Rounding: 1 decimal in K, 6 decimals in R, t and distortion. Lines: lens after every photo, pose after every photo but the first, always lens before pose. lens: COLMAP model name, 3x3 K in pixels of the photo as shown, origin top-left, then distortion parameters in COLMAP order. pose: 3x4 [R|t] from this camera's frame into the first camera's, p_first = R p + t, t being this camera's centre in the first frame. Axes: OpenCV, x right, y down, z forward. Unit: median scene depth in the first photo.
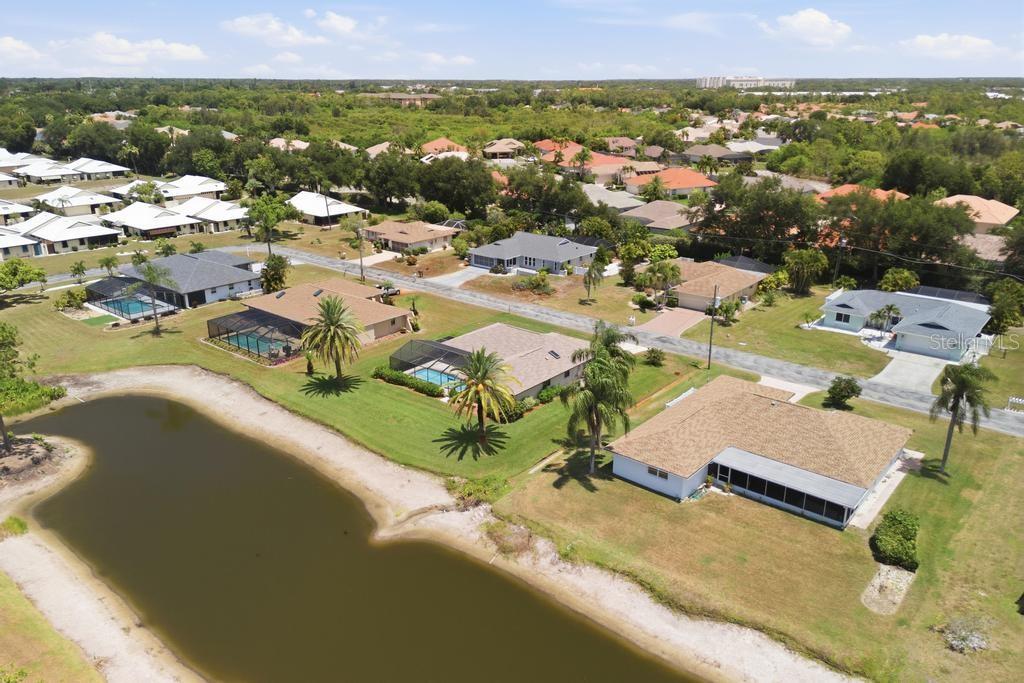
lens RADIAL K [[752.1, 0, 512.0], [0, 752.1, 341.5], [0, 0, 1]] dist [0.056060, -0.005324]
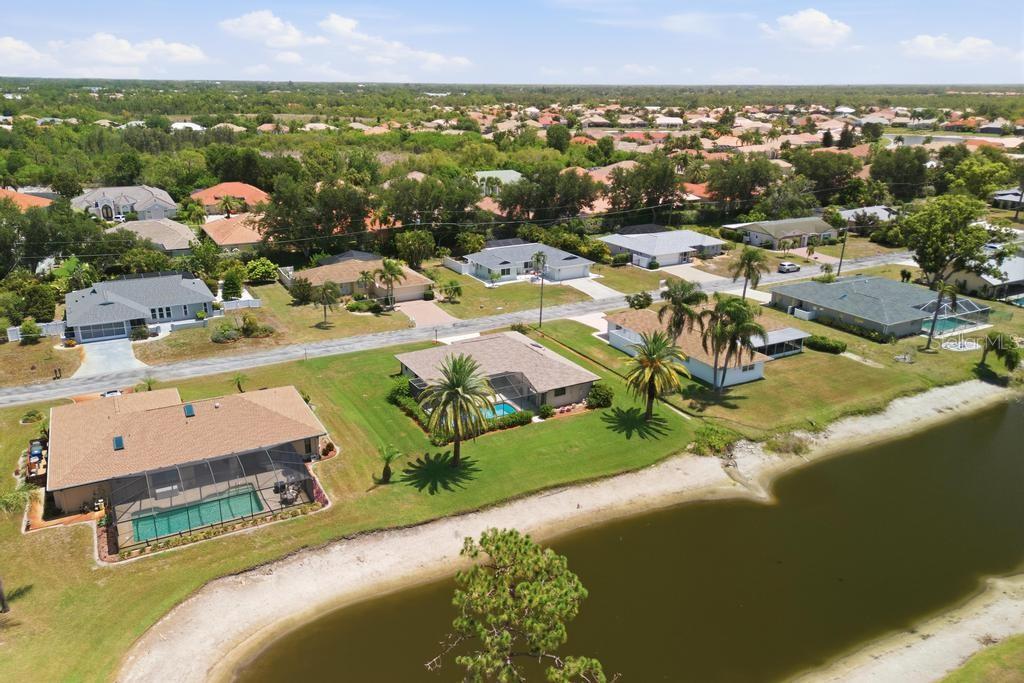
lens RADIAL K [[752.1, 0, 512.0], [0, 752.1, 341.5], [0, 0, 1]] dist [0.056060, -0.005324]
pose [[0.360128, -0.296624, 0.884490, -0.730855], [0.295979, 0.935451, 0.193204, -0.166692], [-0.884706, 0.192212, 0.424676, 0.488457]]
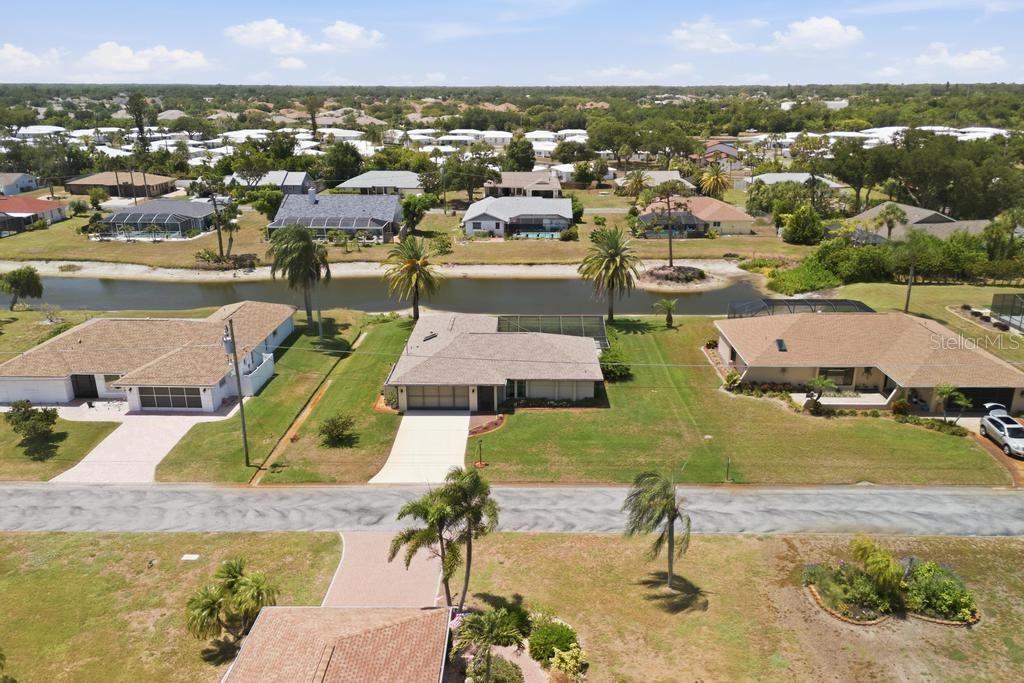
lens RADIAL K [[752.1, 0, 512.0], [0, 752.1, 341.5], [0, 0, 1]] dist [0.056060, -0.005324]
pose [[-0.781737, 0.197879, -0.591381, 0.386511], [-0.201505, 0.817295, 0.539837, -0.358034], [0.590156, 0.541177, -0.599036, 1.279238]]
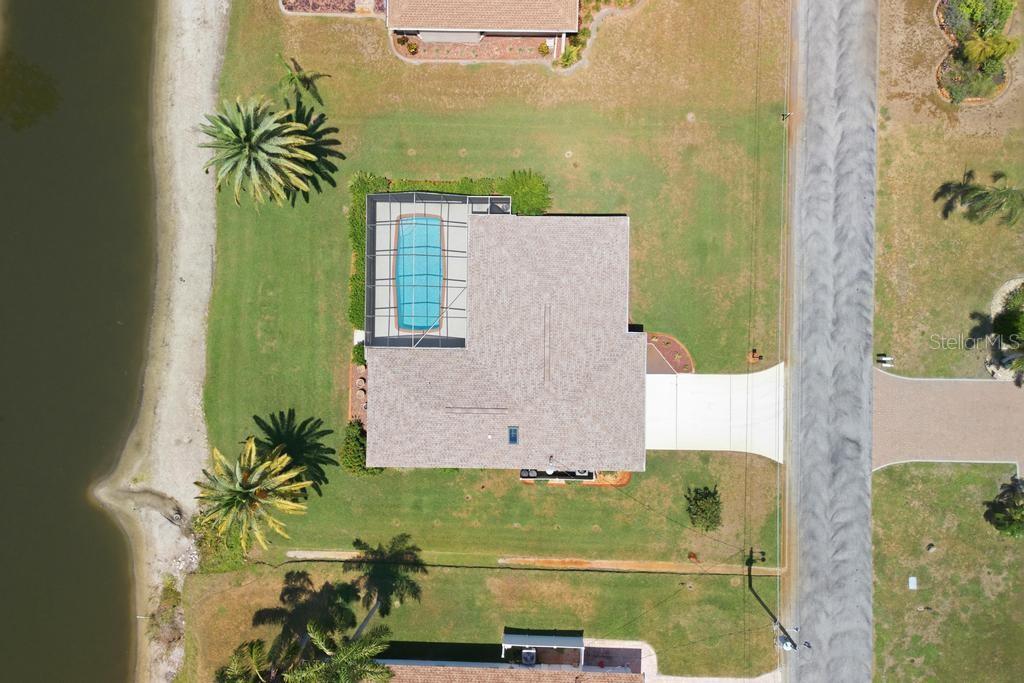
lens RADIAL K [[752.1, 0, 512.0], [0, 752.1, 341.5], [0, 0, 1]] dist [0.056060, -0.005324]
pose [[0.626334, 0.779381, -0.016482, 0.007297], [-0.233555, 0.207780, 0.949884, -0.468786], [0.743746, -0.591095, 0.312168, 0.715950]]
